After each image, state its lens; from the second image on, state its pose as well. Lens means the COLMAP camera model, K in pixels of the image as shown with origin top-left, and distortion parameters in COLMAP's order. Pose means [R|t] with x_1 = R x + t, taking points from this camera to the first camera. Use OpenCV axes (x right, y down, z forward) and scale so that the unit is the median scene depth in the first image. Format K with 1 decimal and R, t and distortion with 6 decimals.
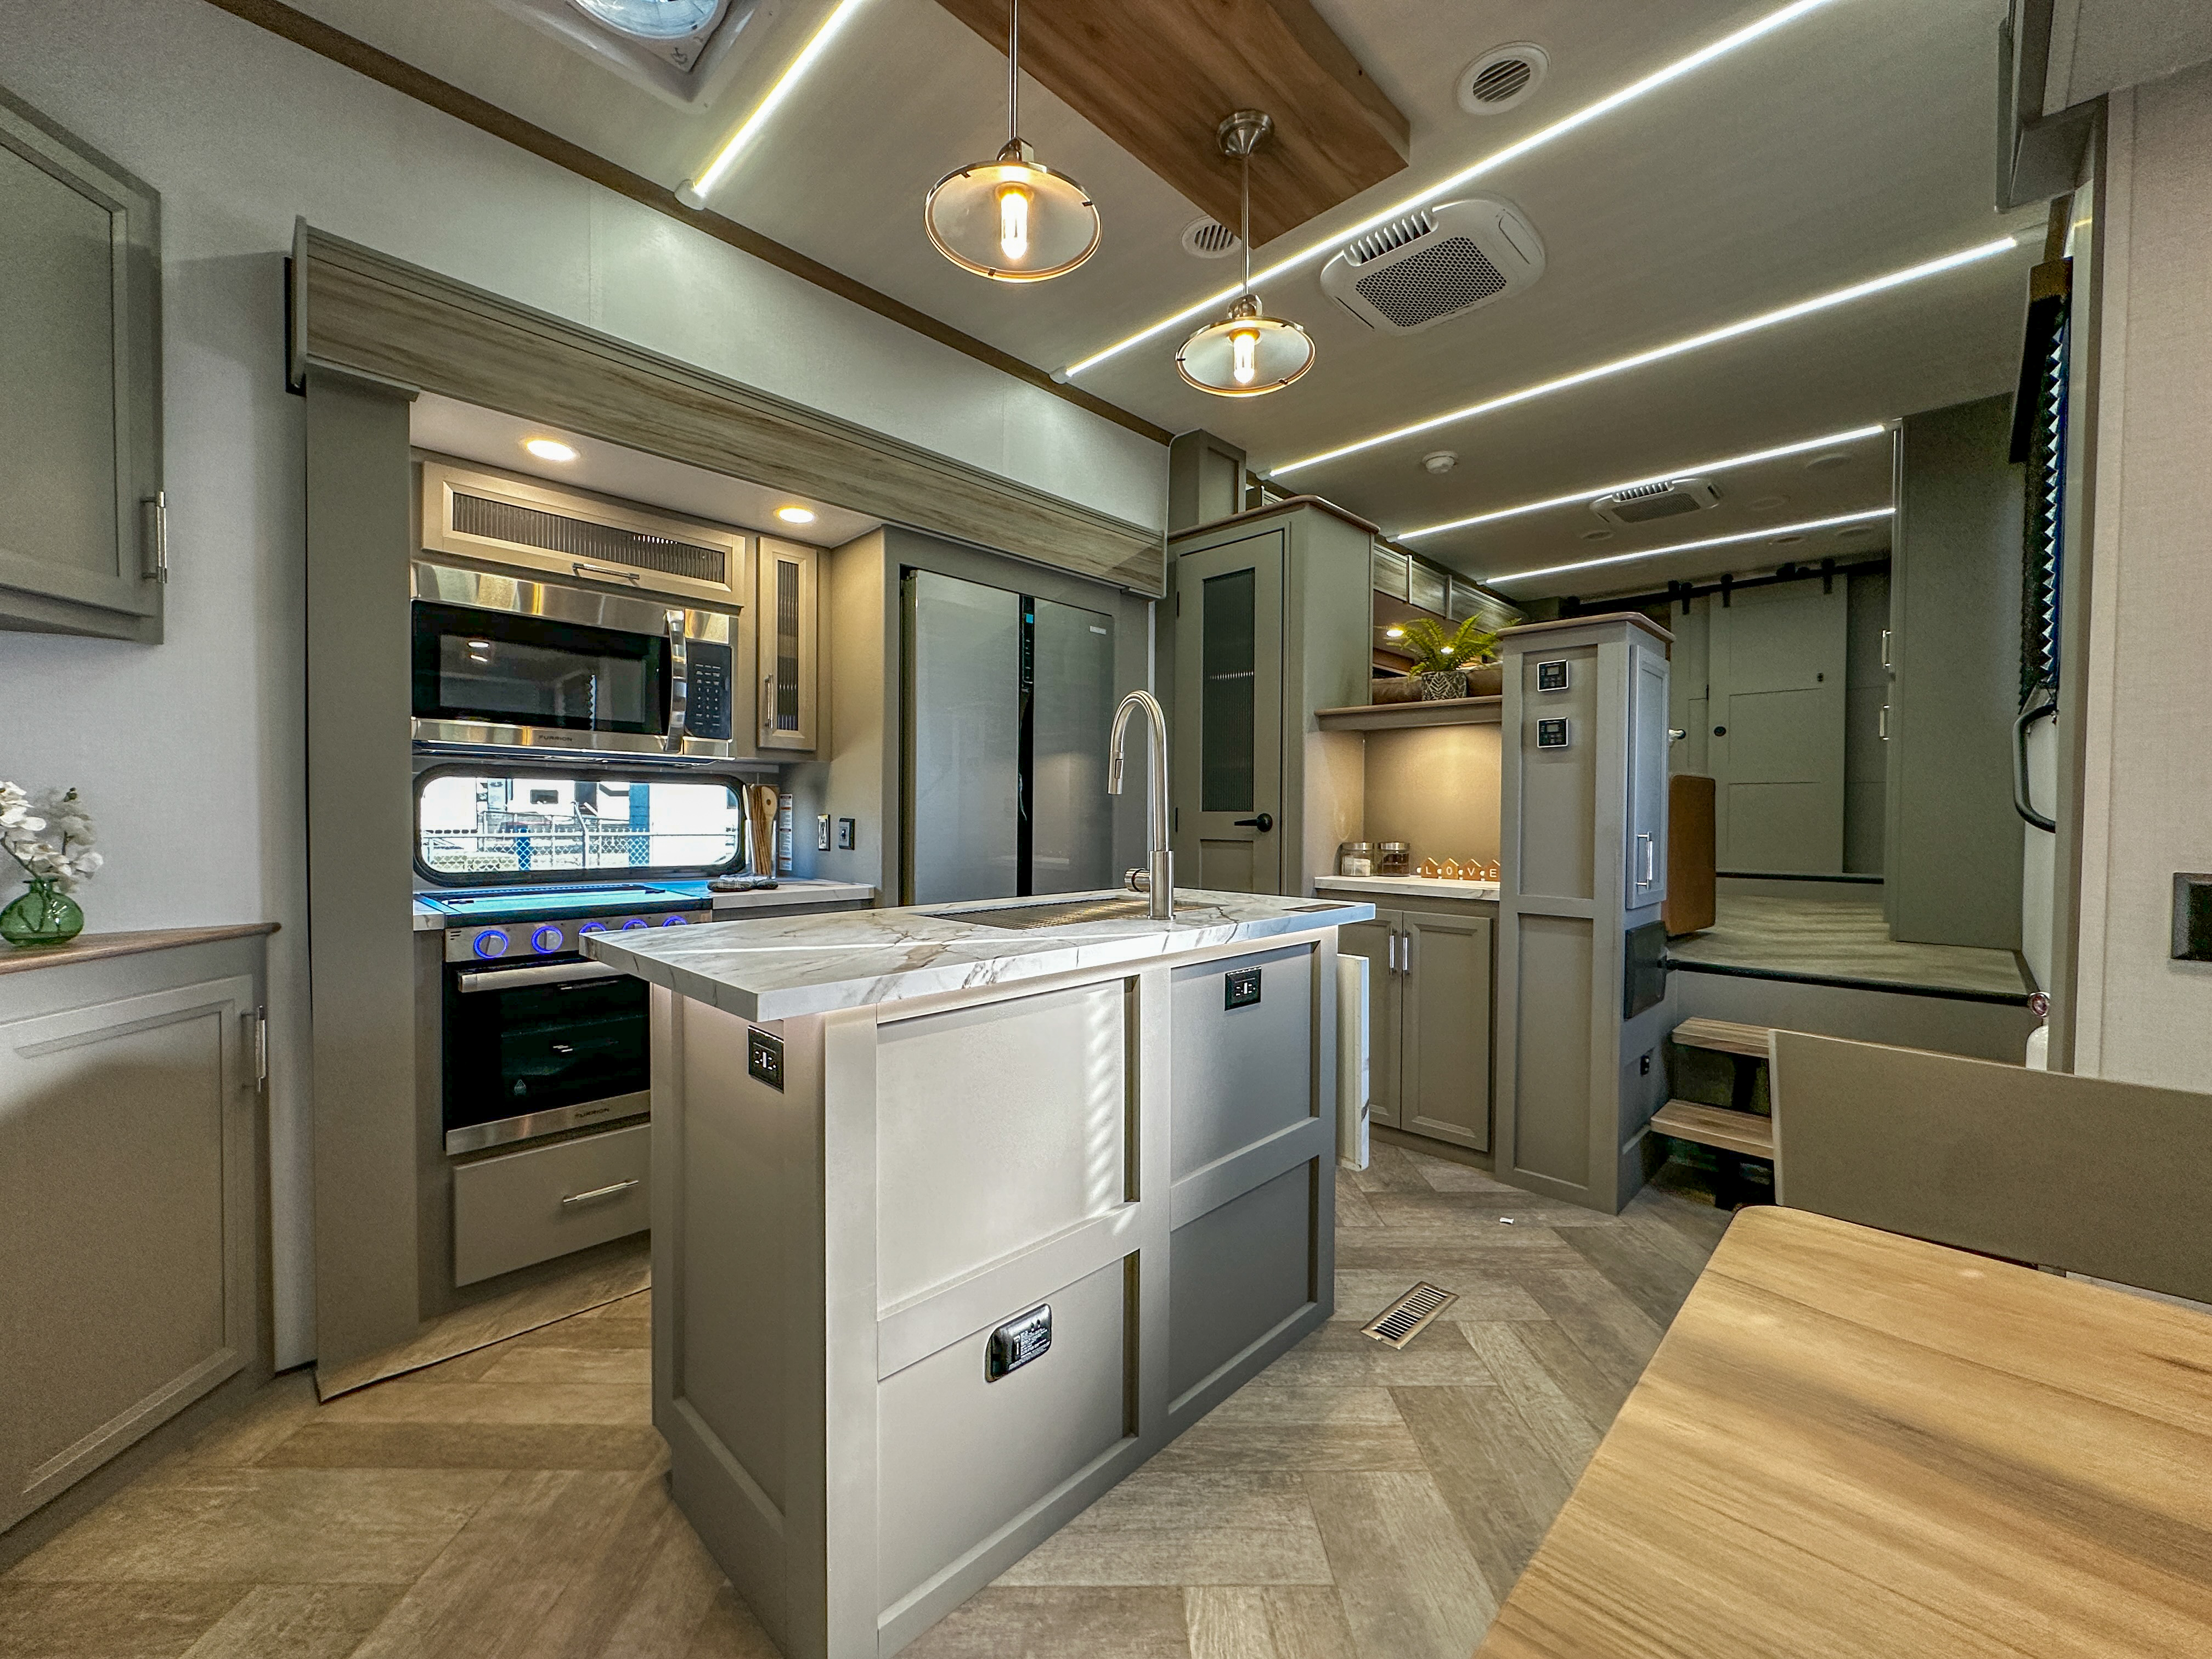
lens RADIAL K [[885.2, 0, 1106.0], [0, 885.2, 829.5], [0, 0, 1]] dist [-0.002258, 0.000328]
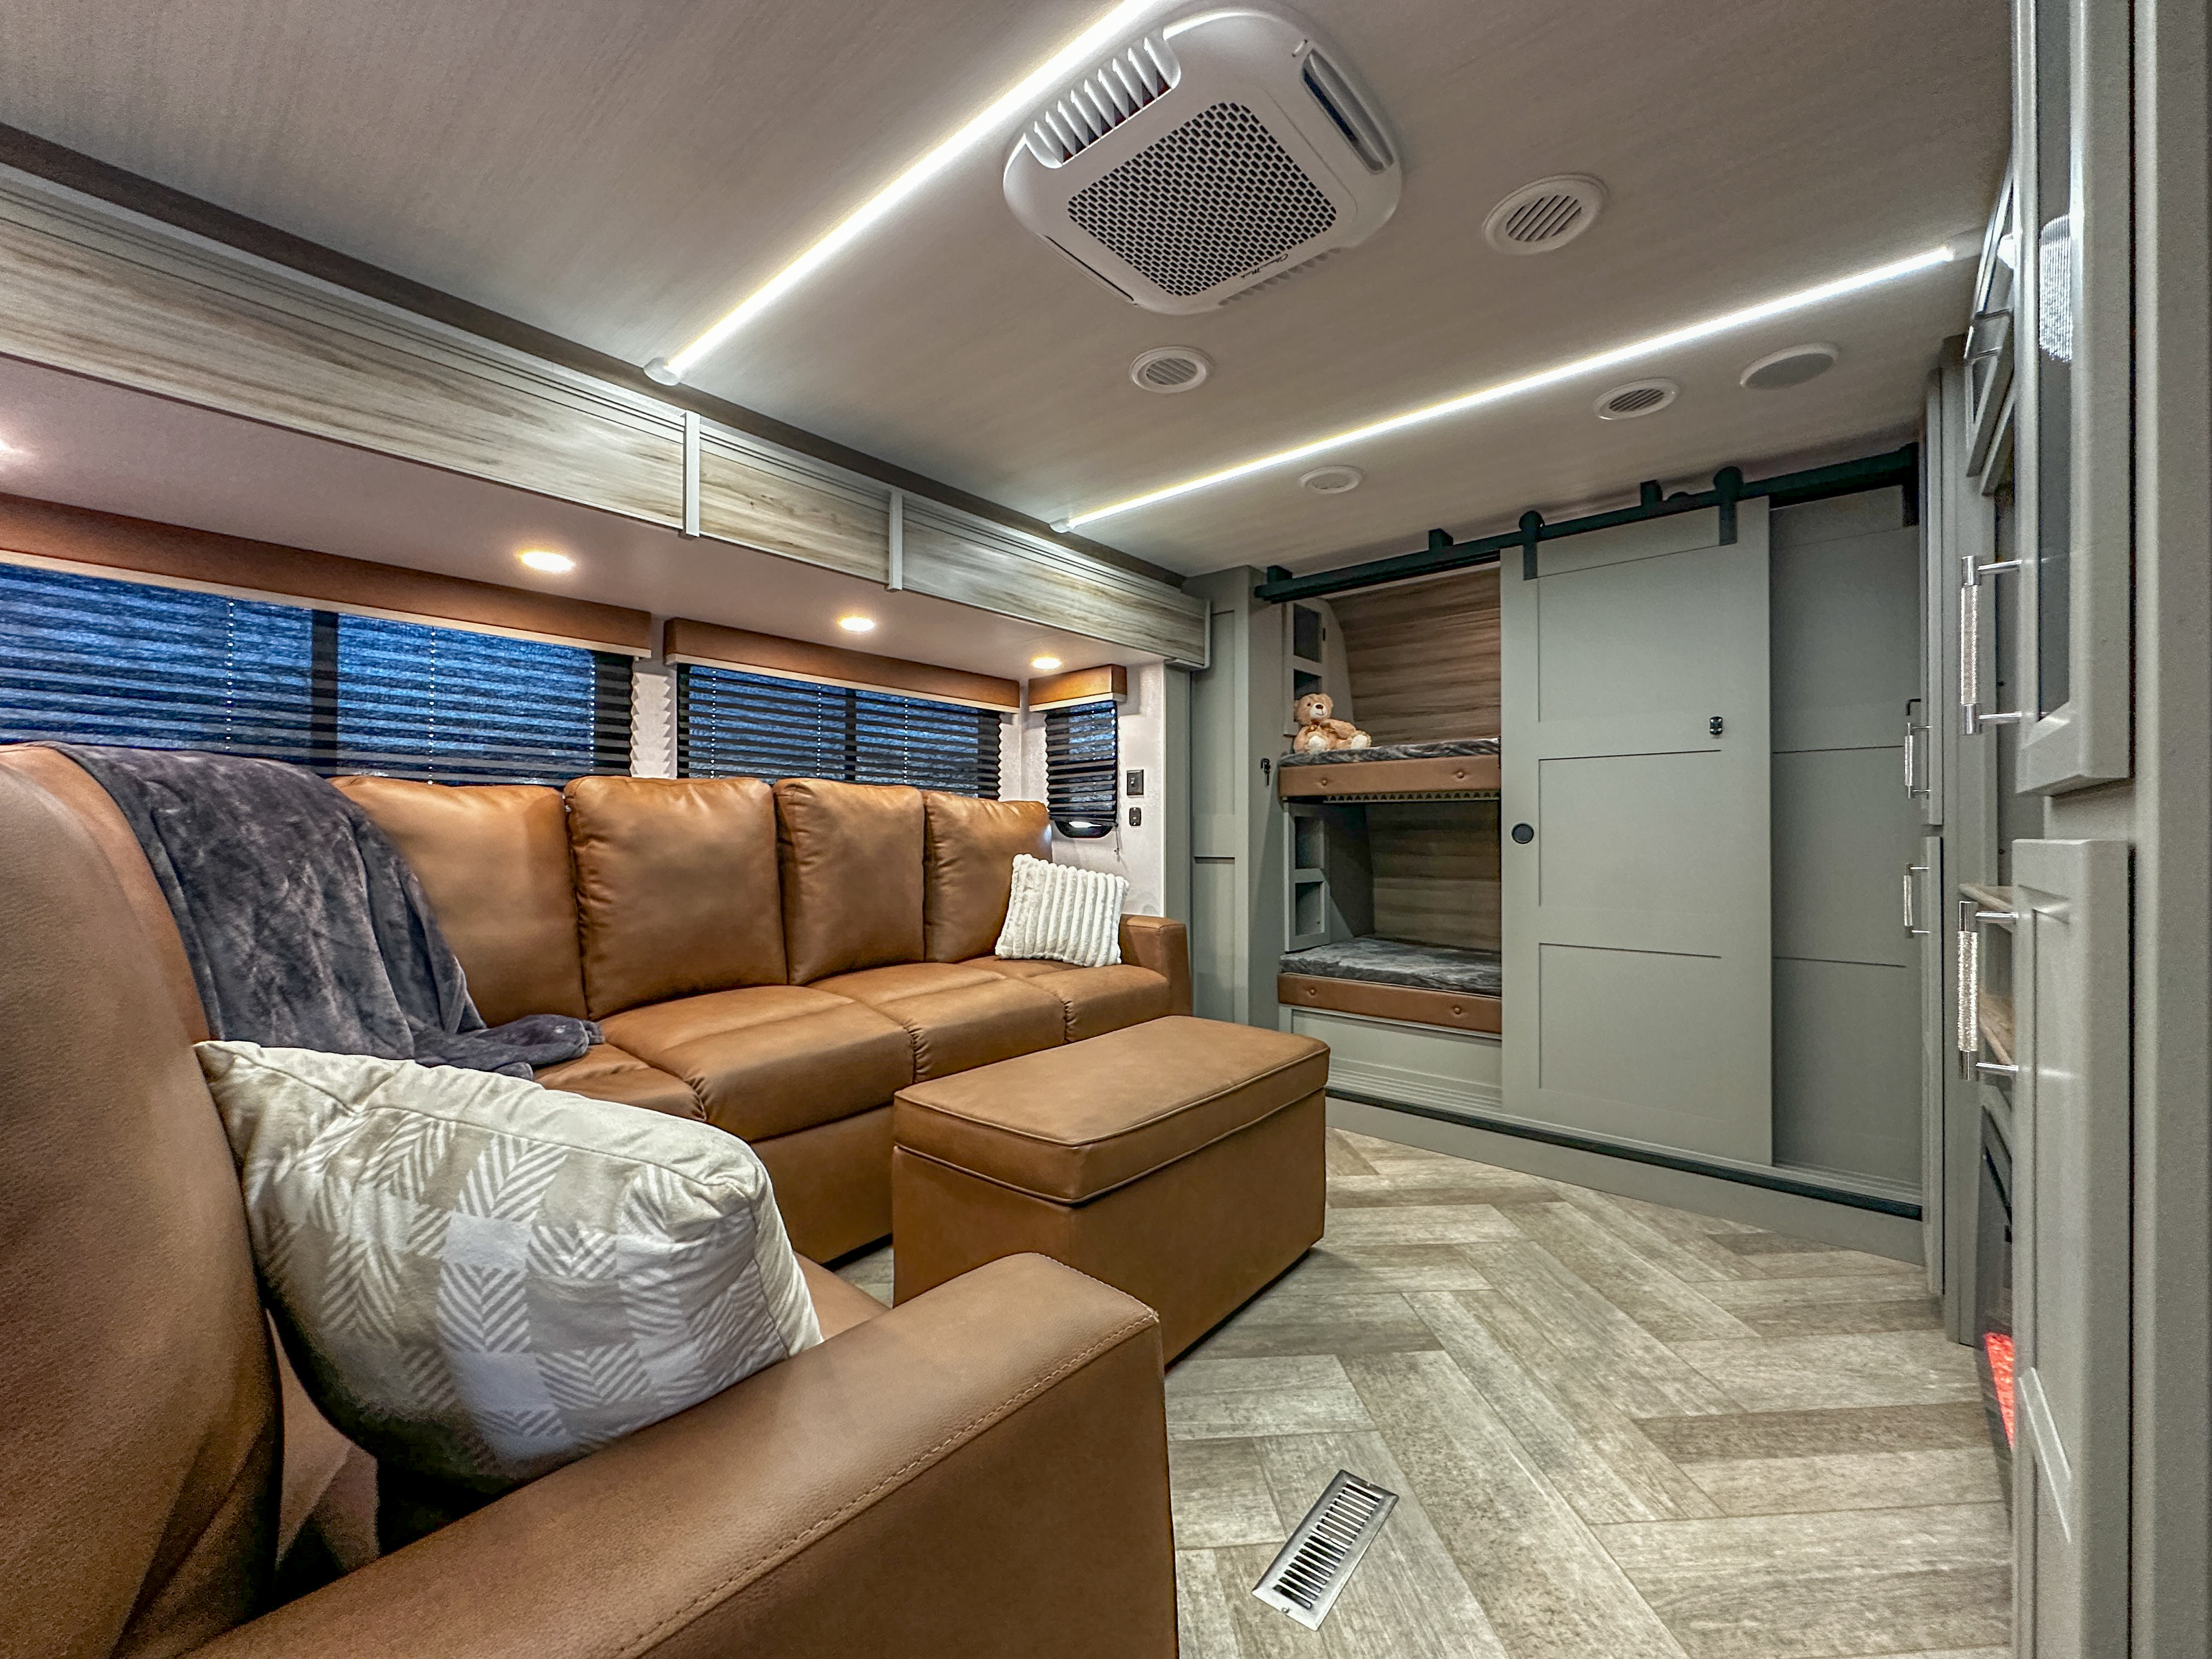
lens RADIAL K [[895.9, 0, 1101.9], [0, 895.9, 829.7], [0, 0, 1]] dist [0.001688, 0.000460]
pose [[0.997838, -0.003863, 0.065605, 0.961110], [0.005132, 0.999803, -0.019187, -0.232292], [-0.065518, 0.019483, 0.997661, 1.167667]]
